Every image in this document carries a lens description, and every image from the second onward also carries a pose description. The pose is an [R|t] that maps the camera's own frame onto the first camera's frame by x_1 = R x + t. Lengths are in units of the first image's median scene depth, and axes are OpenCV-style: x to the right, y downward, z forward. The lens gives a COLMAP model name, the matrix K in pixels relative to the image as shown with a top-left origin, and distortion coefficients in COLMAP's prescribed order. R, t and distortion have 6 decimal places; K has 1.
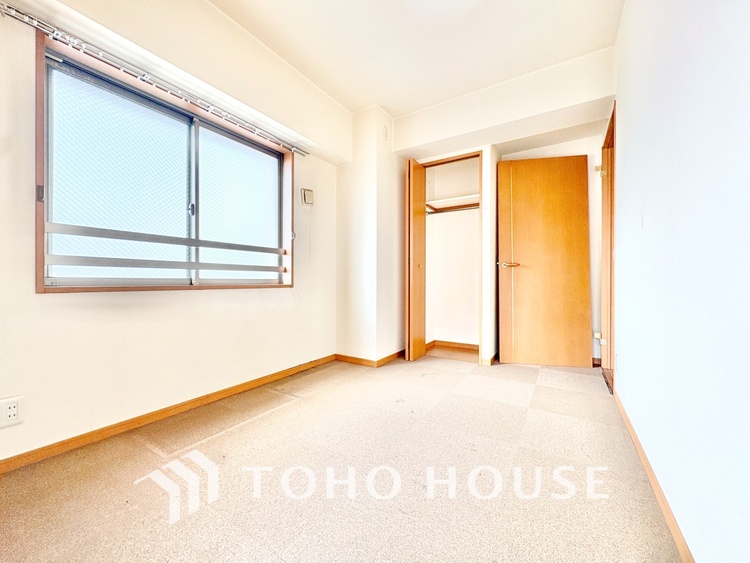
lens RADIAL K [[299.1, 0, 375.0], [0, 299.1, 281.5], [0, 0, 1]] dist [0.001254, 0.000553]
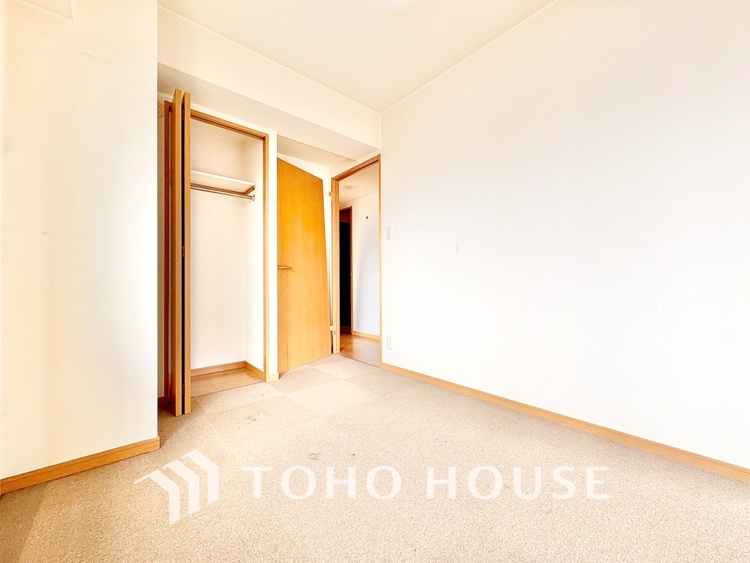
lens RADIAL K [[299.1, 0, 375.0], [0, 299.1, 281.5], [0, 0, 1]] dist [0.001254, 0.000553]
pose [[0.293043, -0.001774, 0.956098, -0.384256], [0.006683, 0.999978, -0.000193, -0.011517], [-0.956076, 0.006446, 0.293048, 0.450577]]
